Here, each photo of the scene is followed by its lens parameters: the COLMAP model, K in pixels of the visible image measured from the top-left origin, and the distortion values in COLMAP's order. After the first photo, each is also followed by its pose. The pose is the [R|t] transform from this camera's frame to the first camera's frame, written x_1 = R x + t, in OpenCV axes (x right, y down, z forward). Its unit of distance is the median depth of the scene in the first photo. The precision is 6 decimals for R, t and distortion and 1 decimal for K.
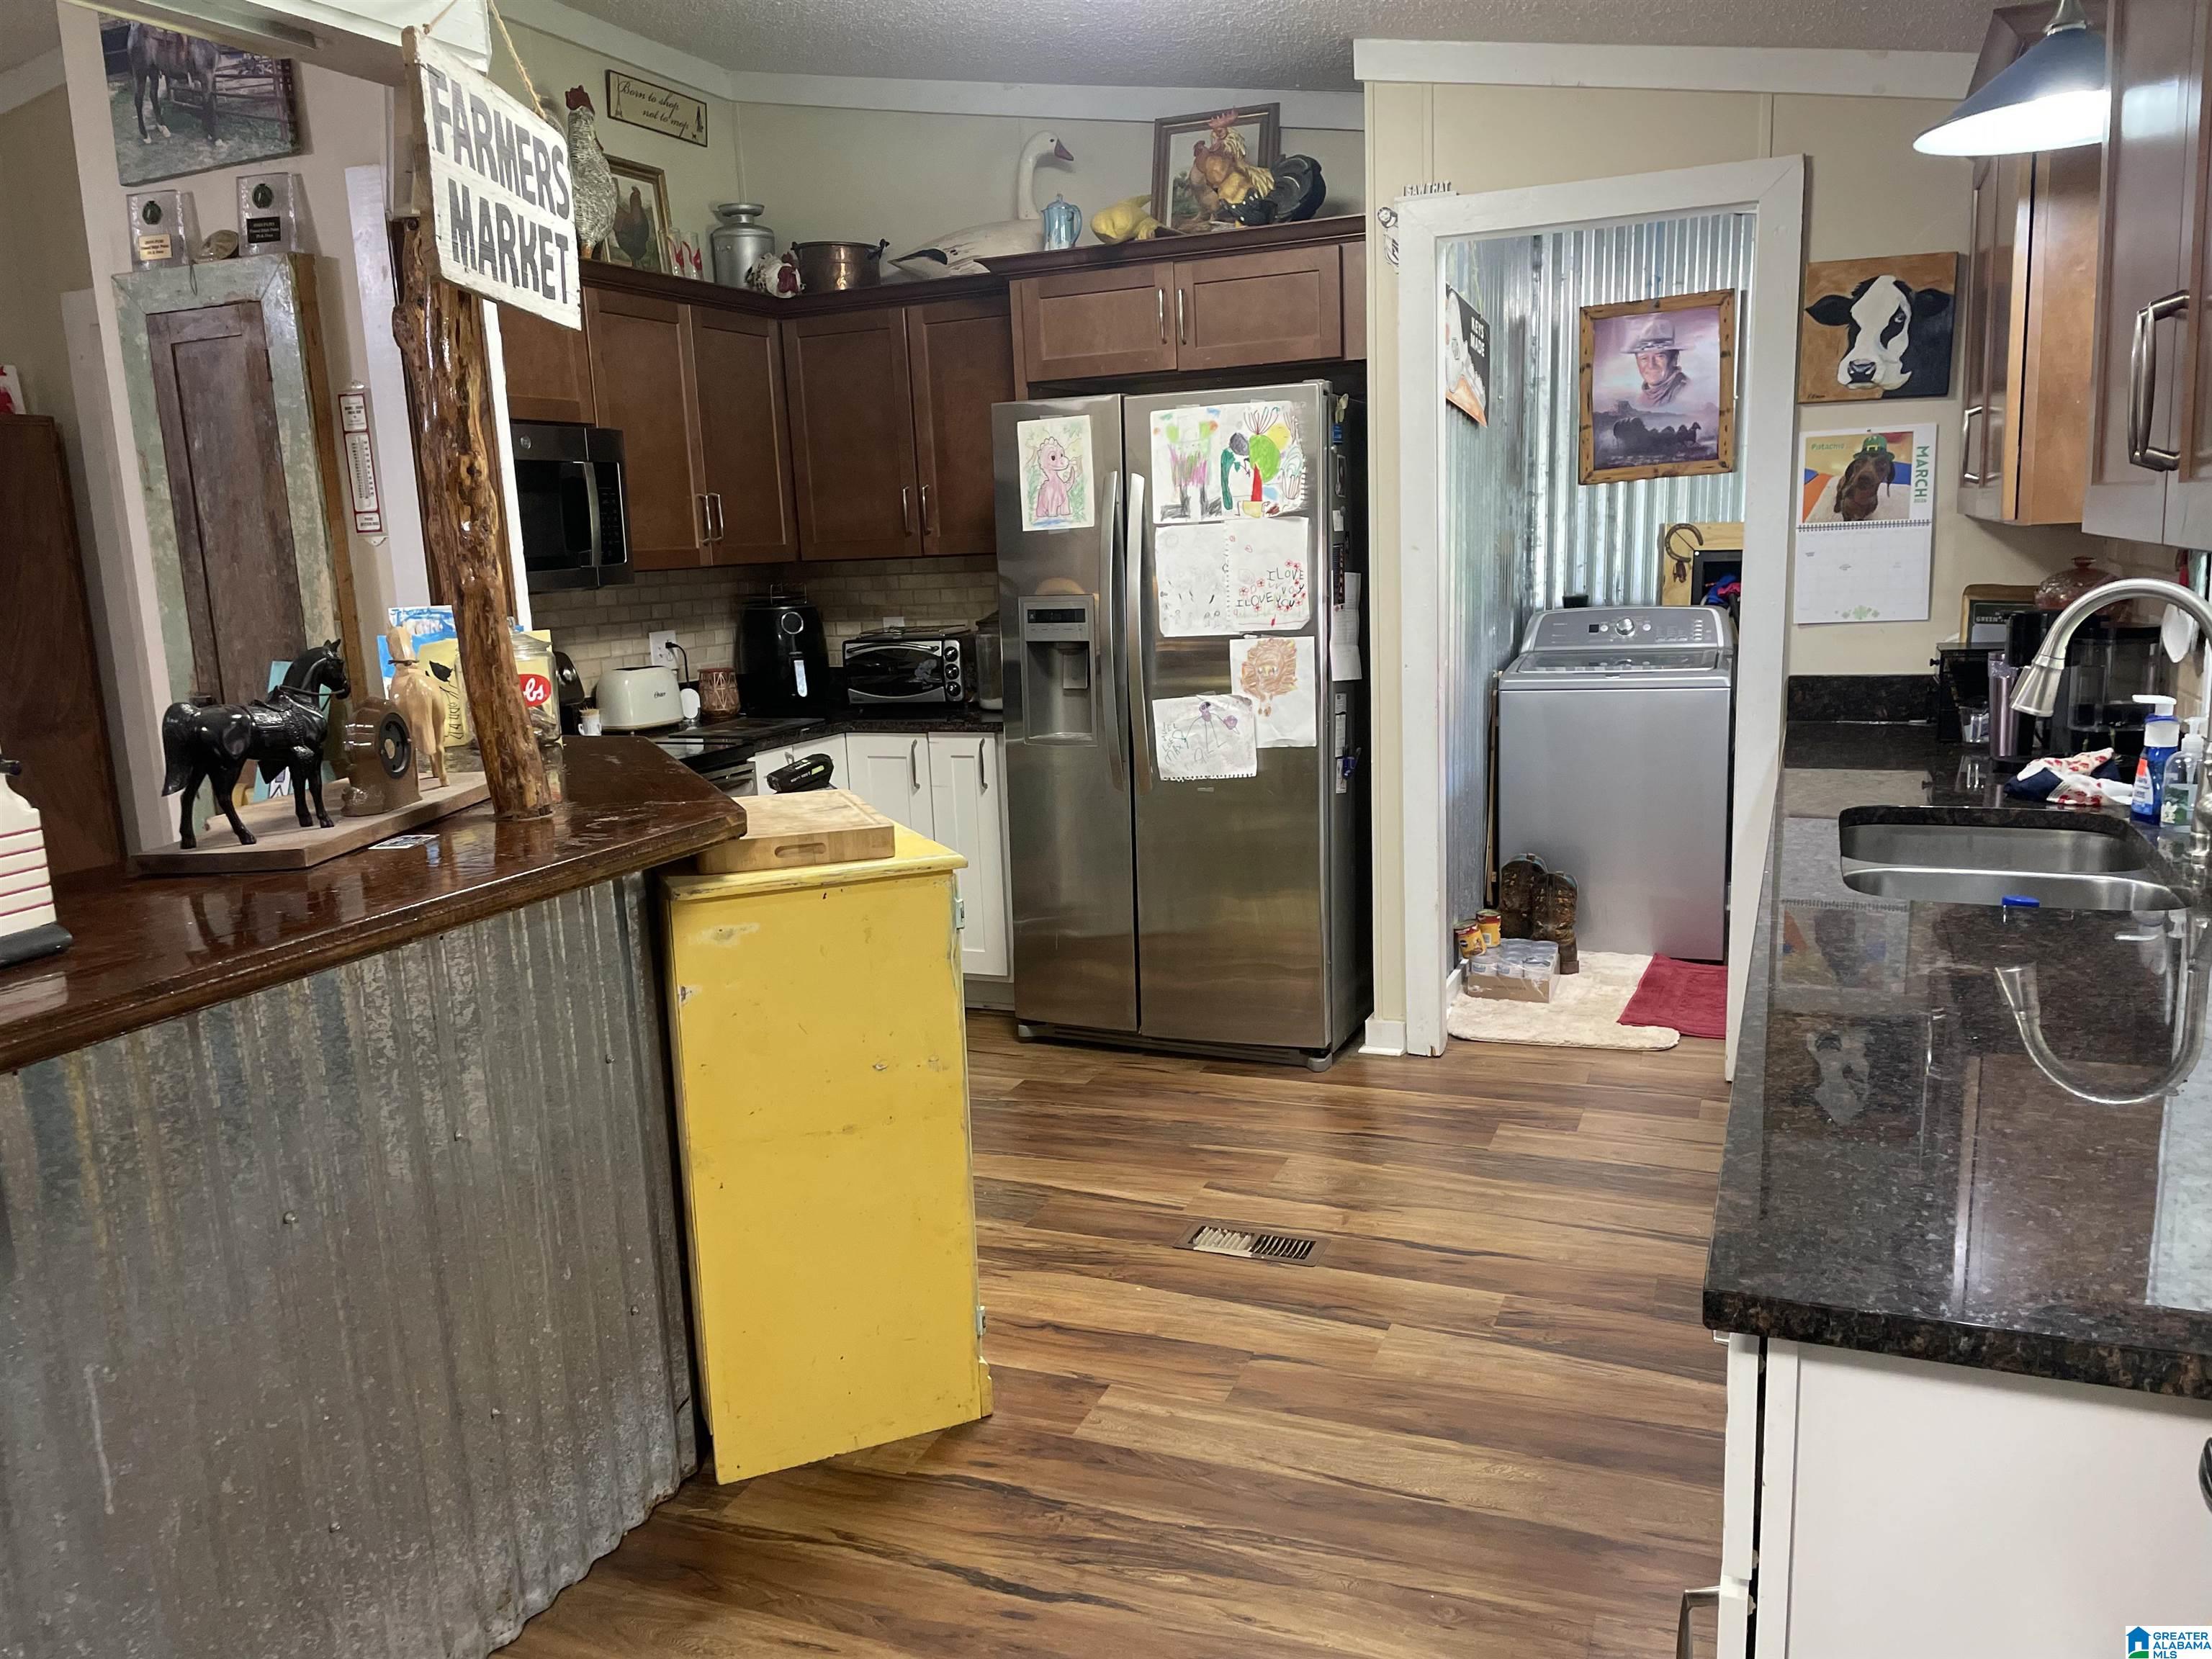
lens RADIAL K [[1683.6, 0, 1085.1], [0, 1683.6, 834.2], [0, 0, 1]] dist [0.098886, -0.124339]
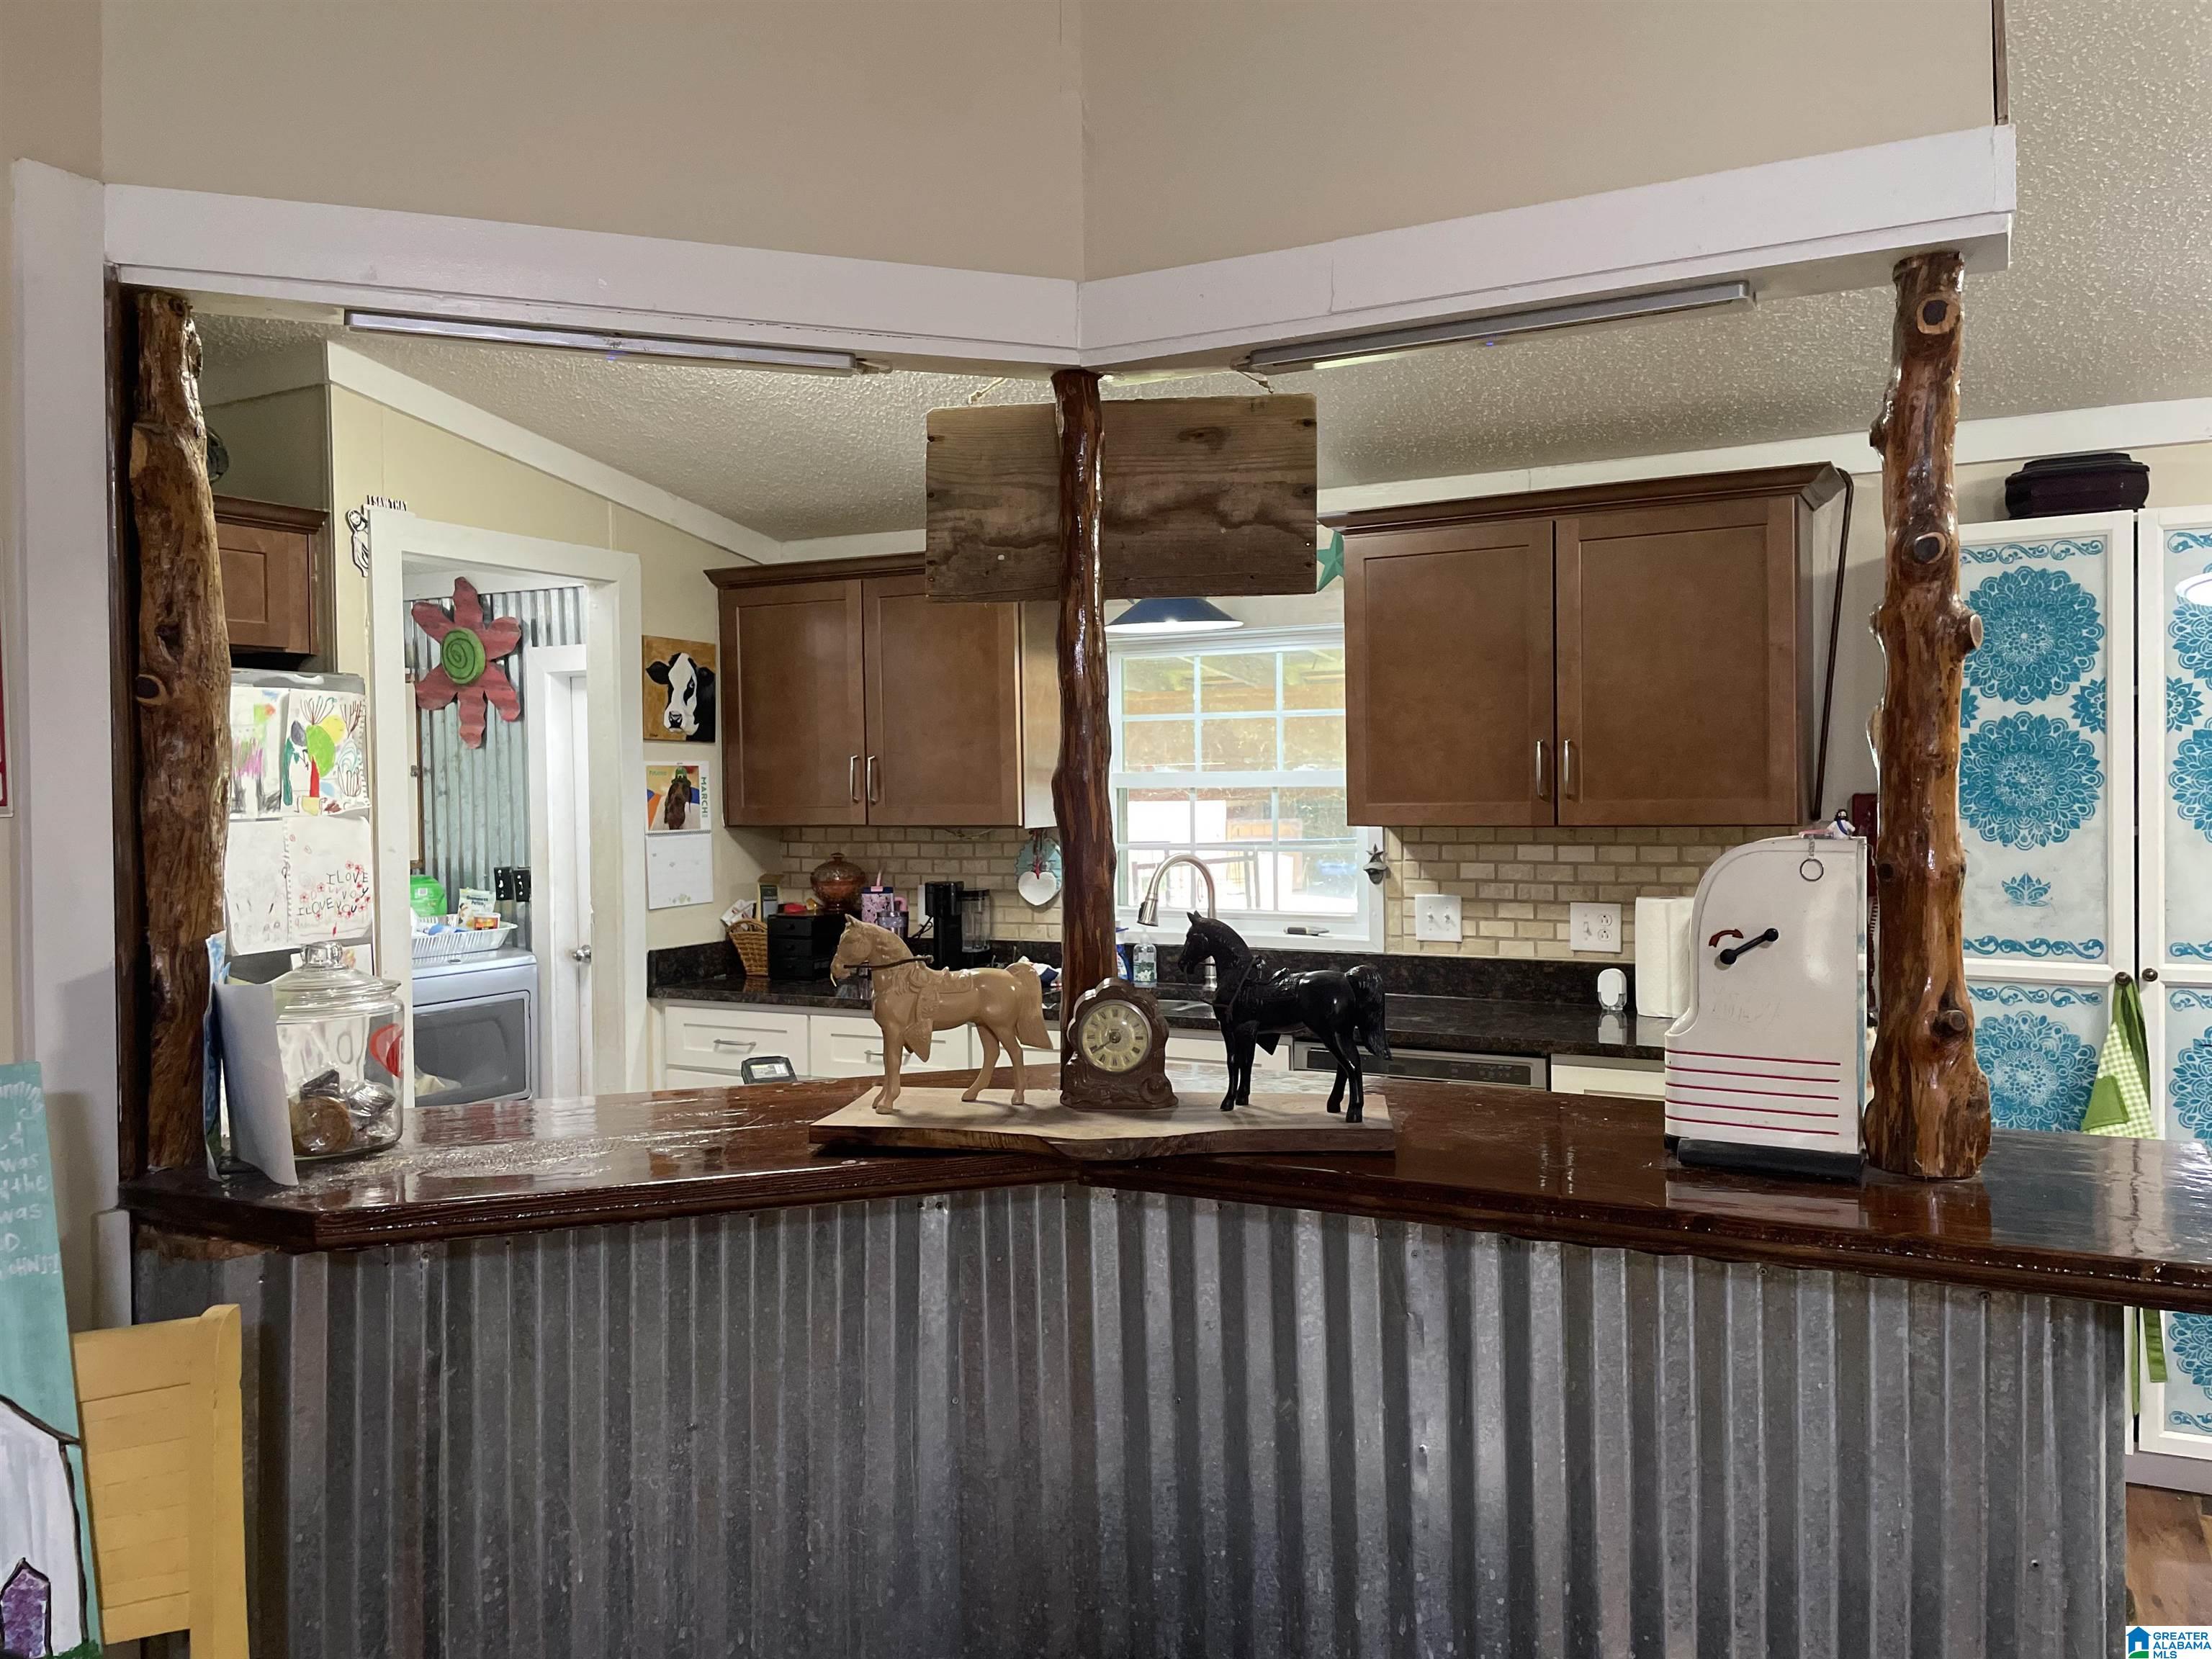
lens RADIAL K [[1696.8, 0, 1106.1], [0, 1696.8, 824.5], [0, 0, 1]] dist [0.098216, -0.121892]
pose [[0.094196, 0.017473, 0.995400, -0.746426], [0.189336, 0.981283, -0.035143, -0.071035], [-0.977384, 0.191775, 0.089125, 0.507066]]
